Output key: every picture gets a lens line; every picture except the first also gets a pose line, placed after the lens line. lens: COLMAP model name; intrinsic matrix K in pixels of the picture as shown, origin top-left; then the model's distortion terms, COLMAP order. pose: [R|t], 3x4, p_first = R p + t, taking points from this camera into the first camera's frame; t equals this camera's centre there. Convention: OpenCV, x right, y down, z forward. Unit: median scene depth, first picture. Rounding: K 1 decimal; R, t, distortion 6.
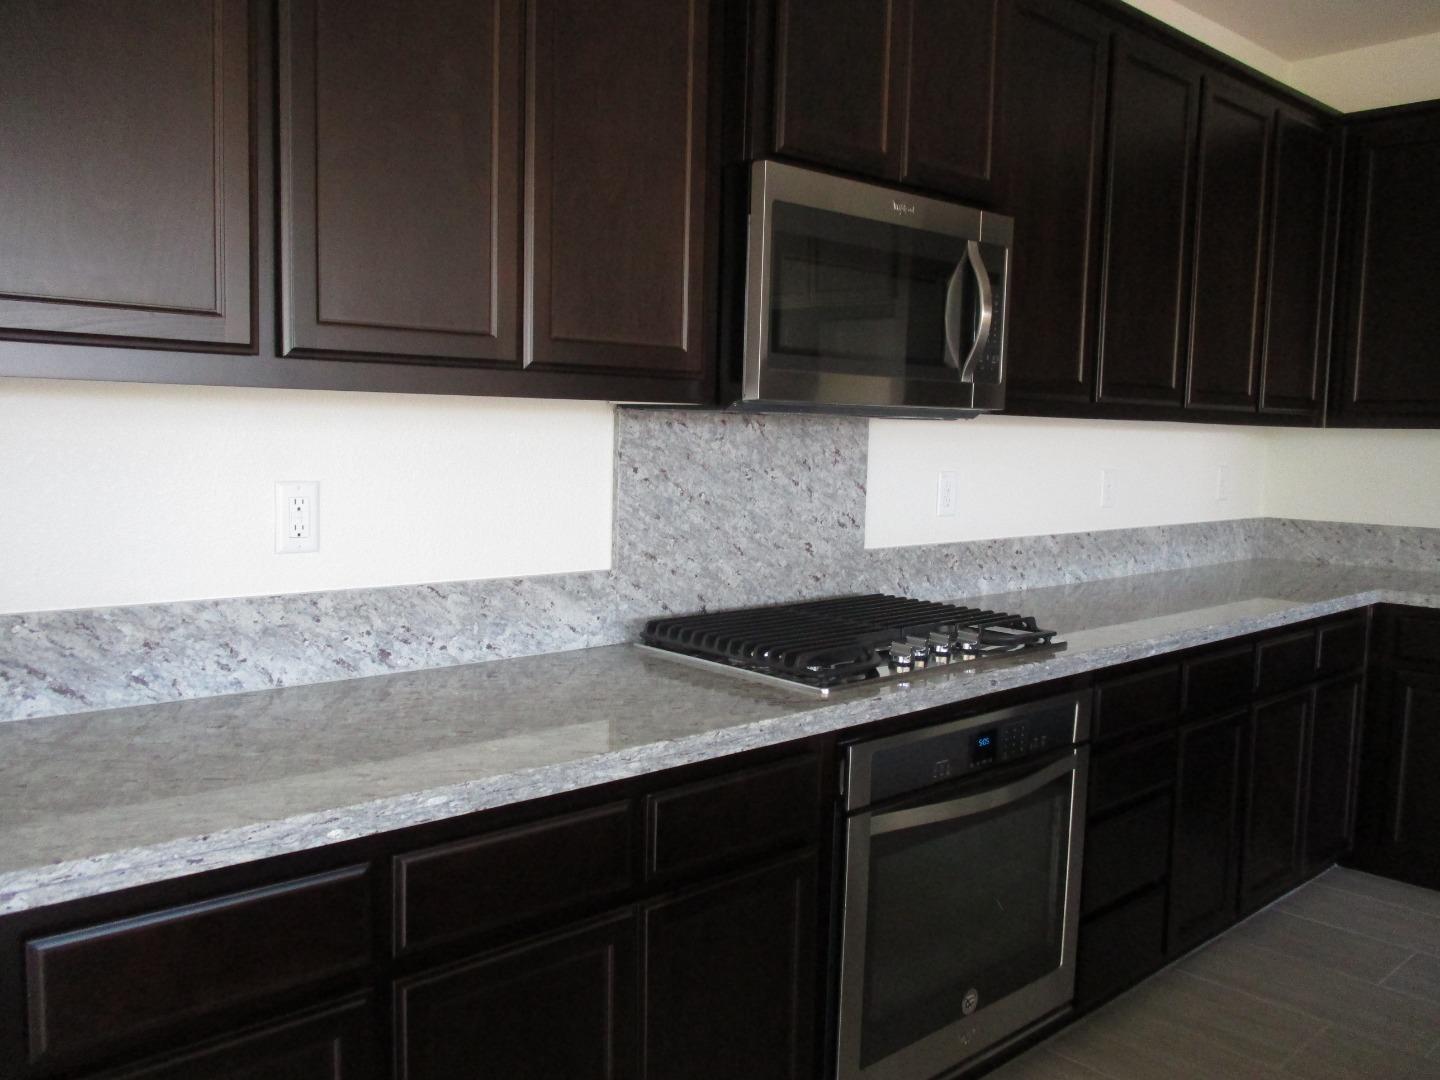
lens RADIAL K [[1197.4, 0, 715.4], [0, 1197.4, 548.6], [0, 0, 1]] dist [-0.002917, -0.032264]
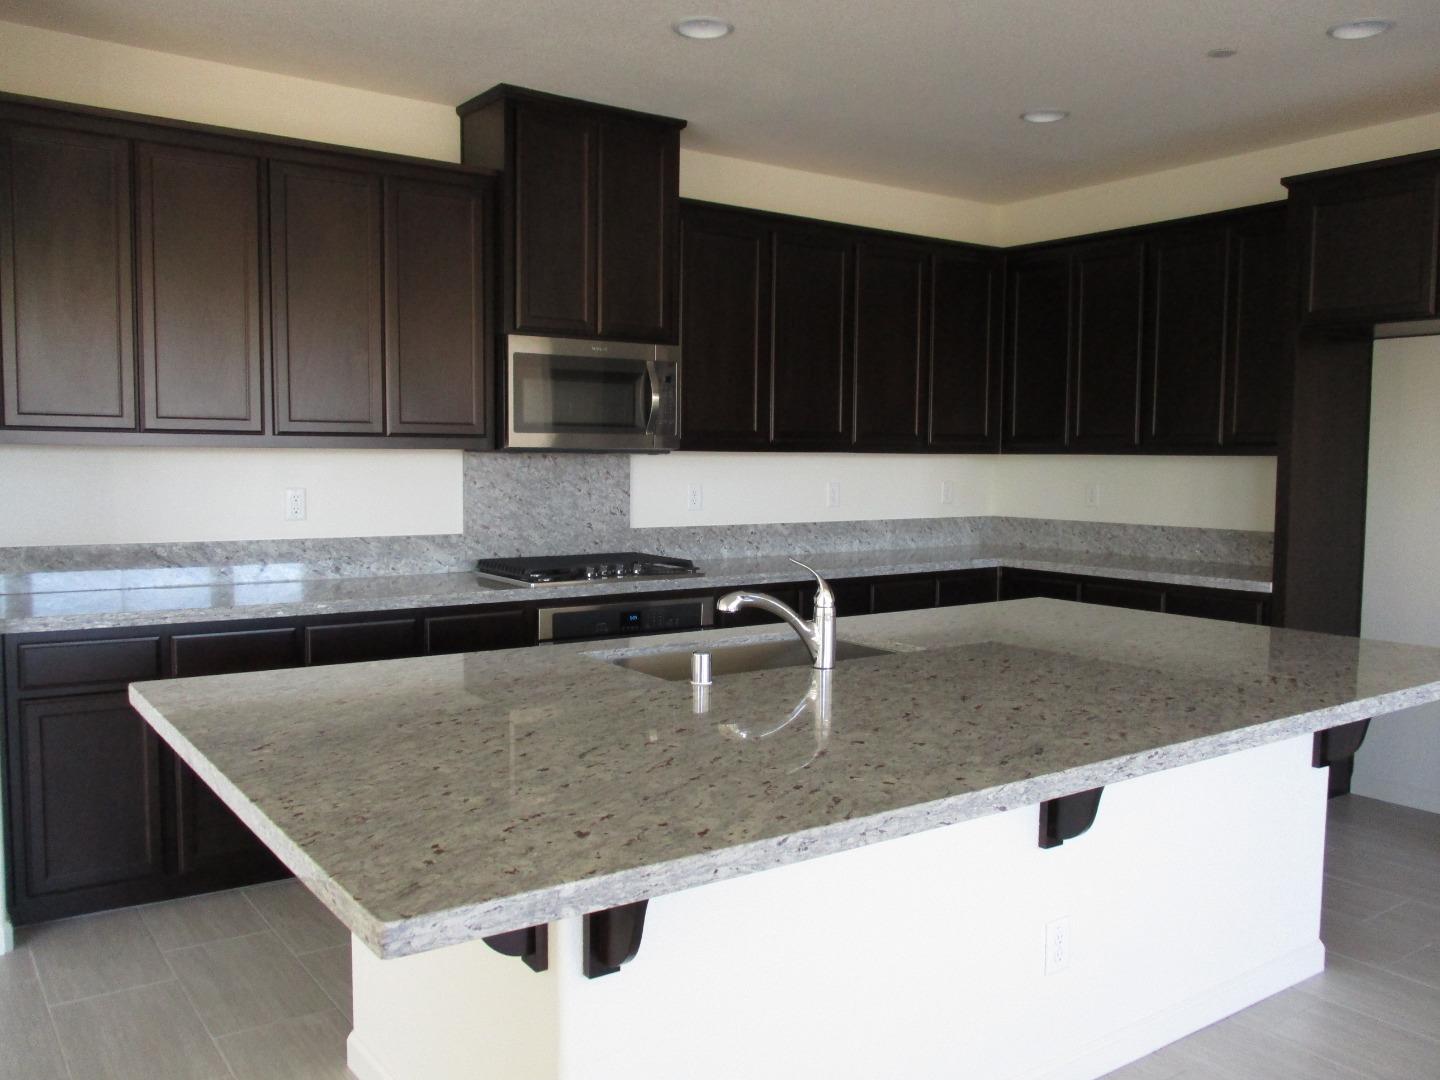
lens RADIAL K [[1195.8, 0, 725.1], [0, 1195.8, 554.3], [0, 0, 1]] dist [-0.026538, 0.008290]
pose [[0.993035, -0.002009, -0.117801, 0.535761], [-0.000213, 0.999822, -0.018846, 0.082938], [0.117818, 0.018740, 0.992858, -0.836621]]
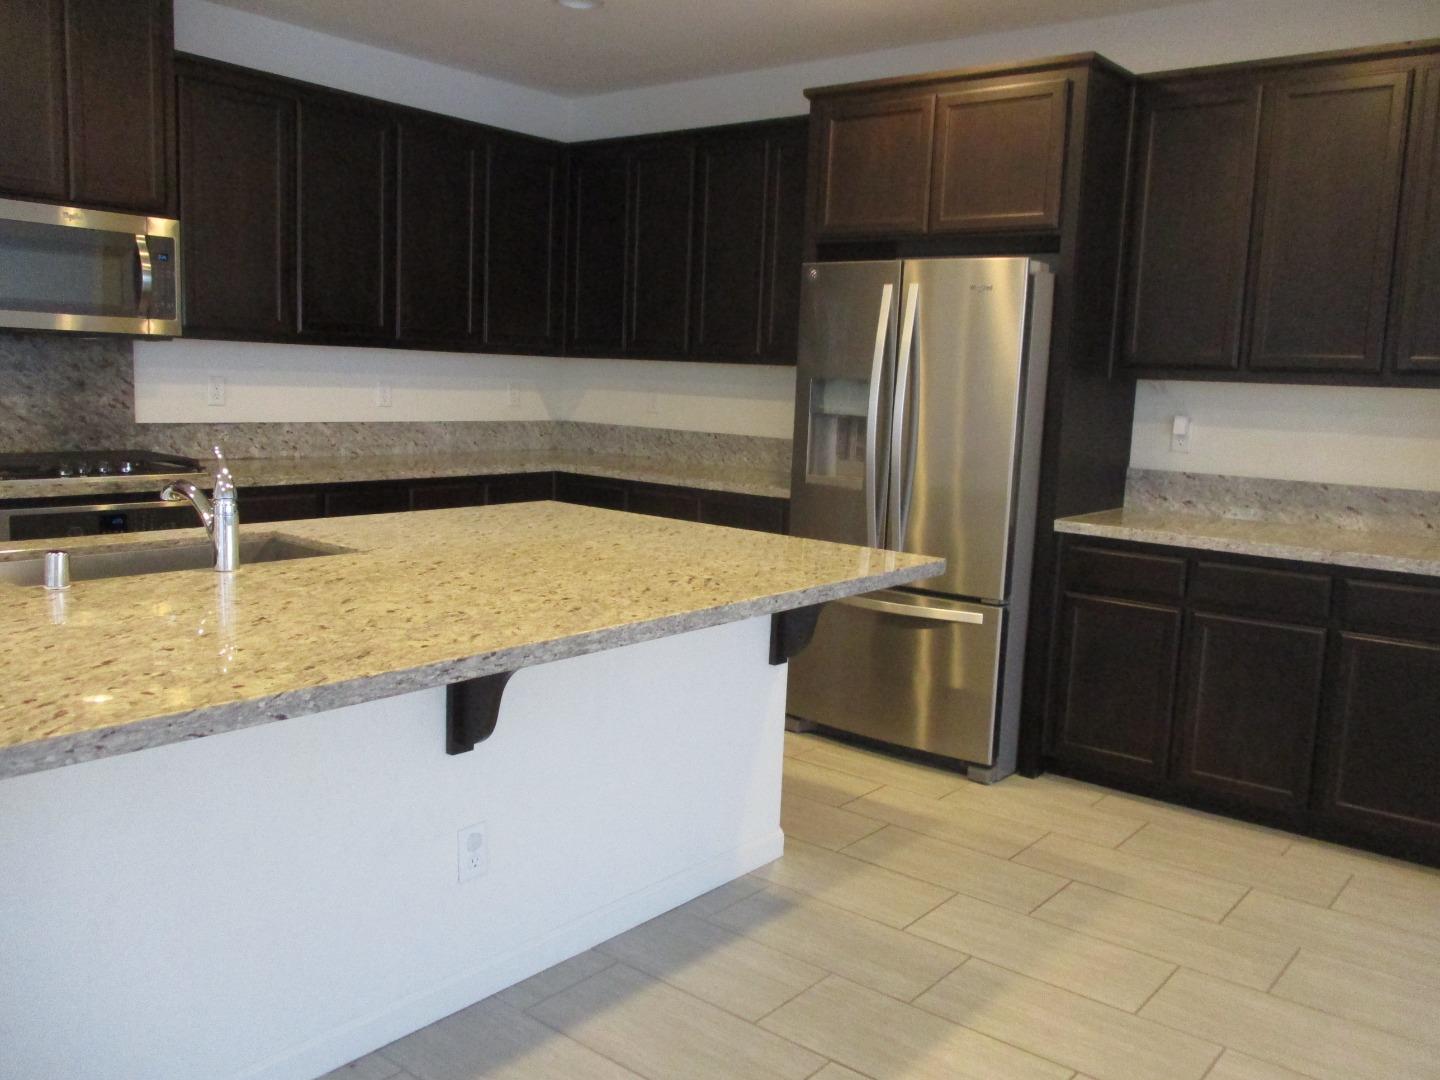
lens RADIAL K [[1197.4, 0, 715.4], [0, 1197.4, 548.6], [0, 0, 1]] dist [-0.002917, -0.032264]
pose [[0.989036, 0.001750, 0.147666, 0.745497], [-0.009325, 0.998675, 0.050619, 0.091656], [-0.147382, -0.051441, 0.987741, -0.796533]]
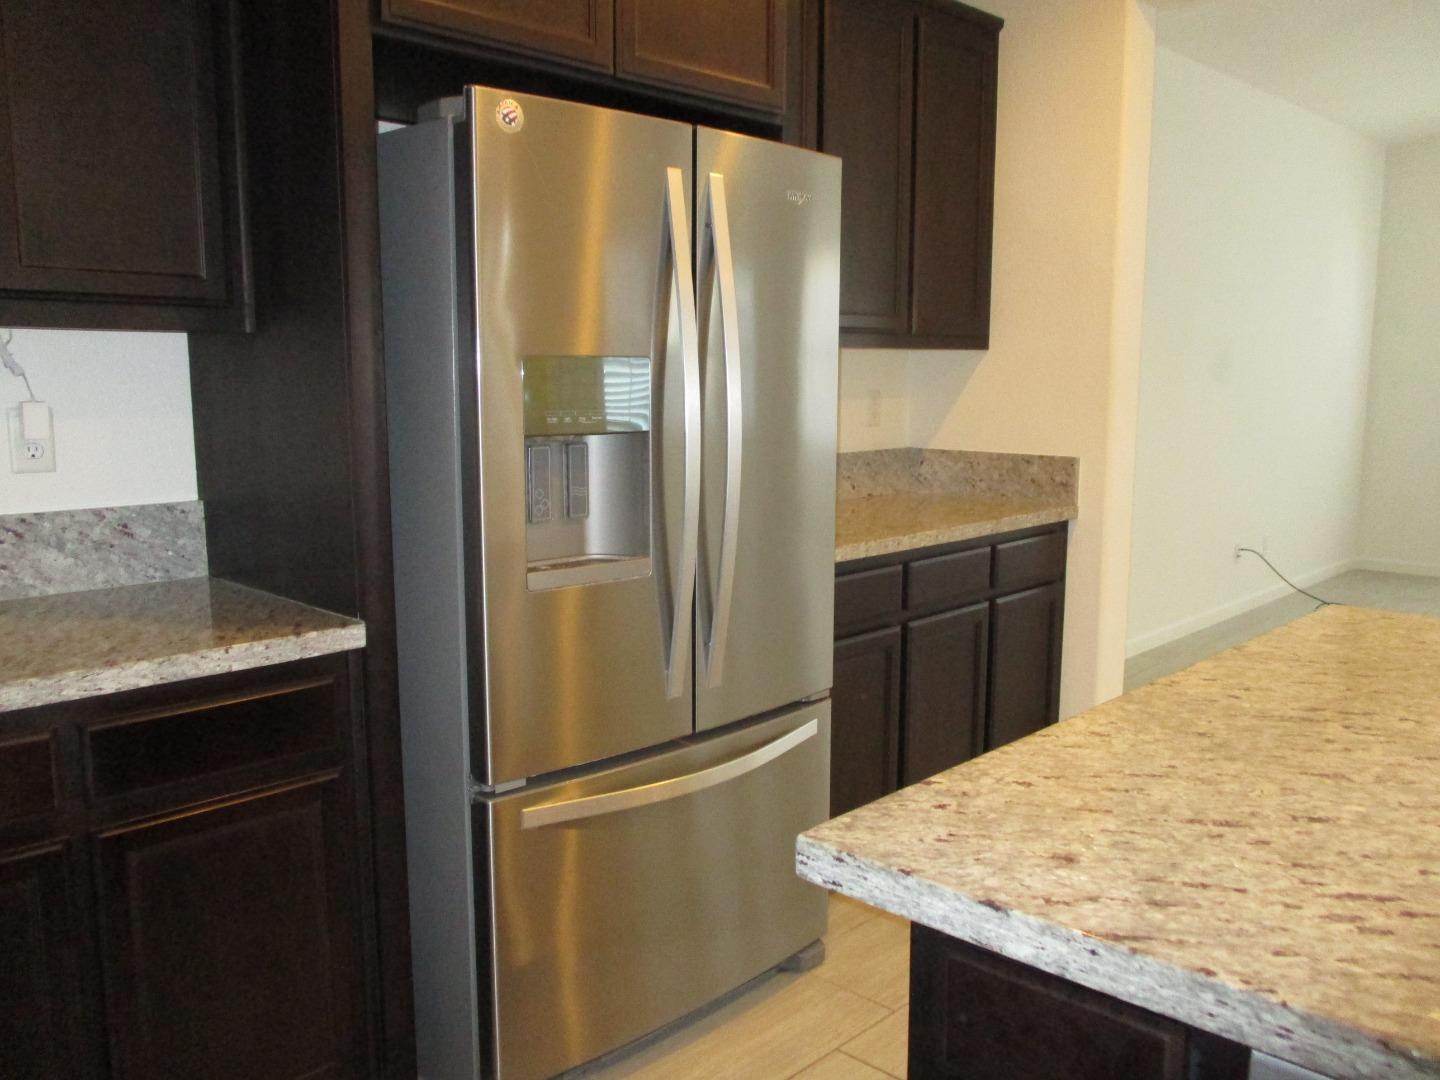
lens RADIAL K [[1195.8, 0, 725.1], [0, 1195.8, 554.3], [0, 0, 1]] dist [-0.026538, 0.008290]
pose [[-0.087112, -0.169500, 0.981673, 0.365910], [0.088476, 0.980208, 0.177098, -0.066128], [-0.992262, 0.102282, -0.070391, 0.818529]]
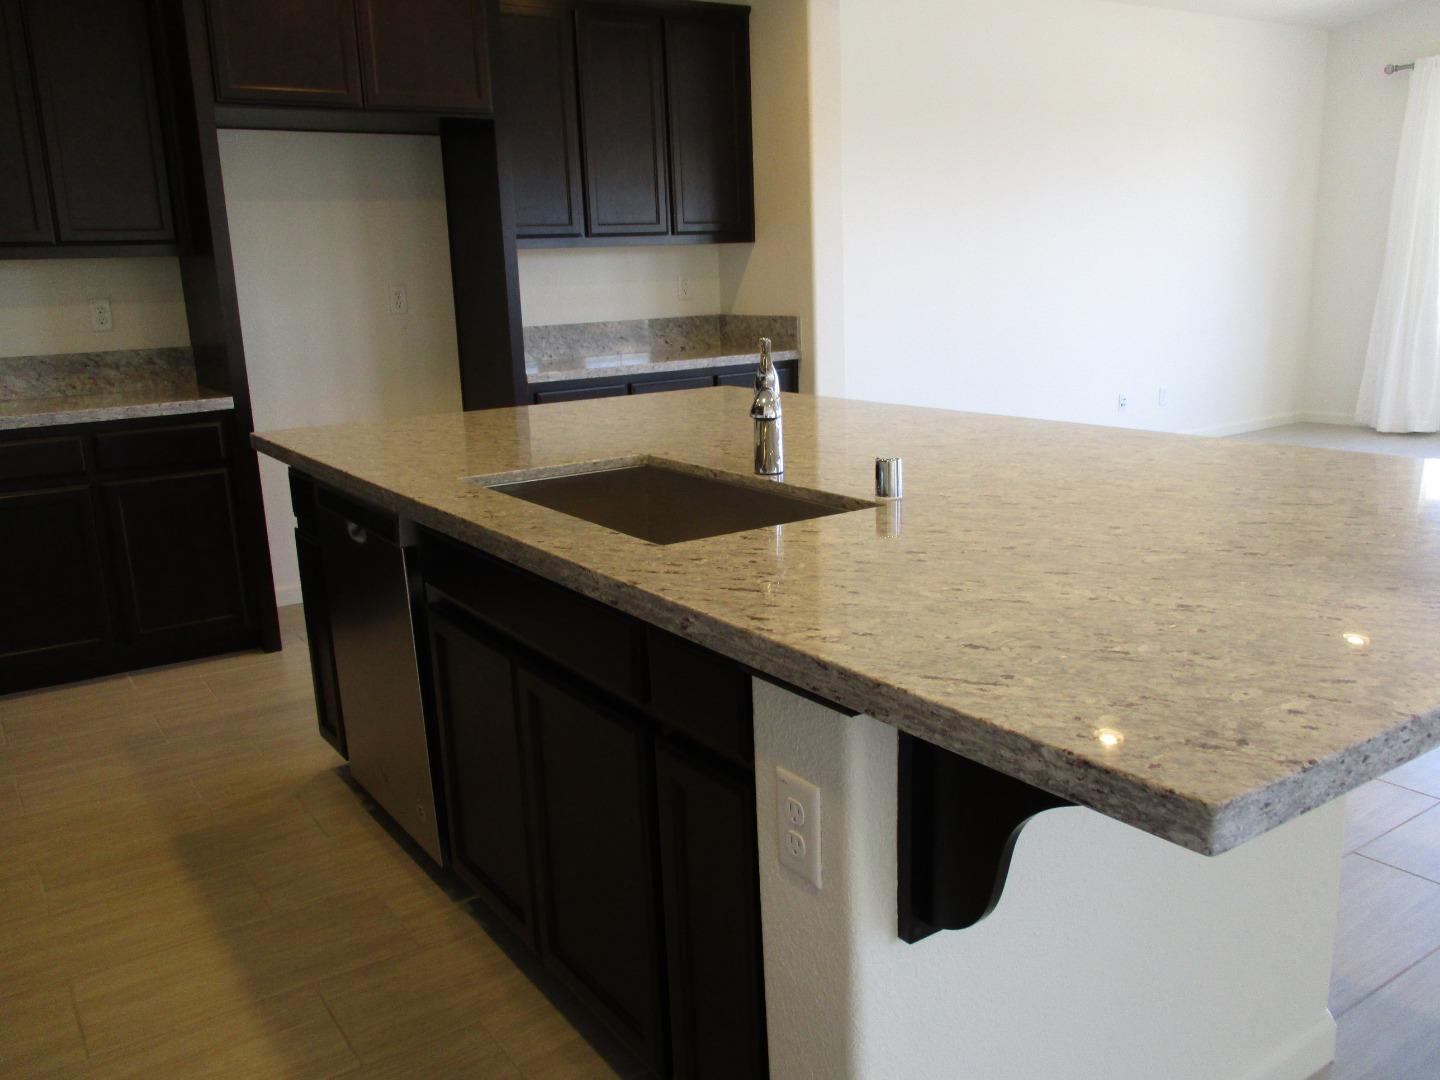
lens RADIAL K [[1195.8, 0, 725.1], [0, 1195.8, 554.3], [0, 0, 1]] dist [-0.026538, 0.008290]
pose [[0.134629, -0.245321, 0.960048, -0.342071], [0.133221, 0.964554, 0.227790, 0.020935], [-0.981900, 0.097232, 0.162539, 0.125676]]
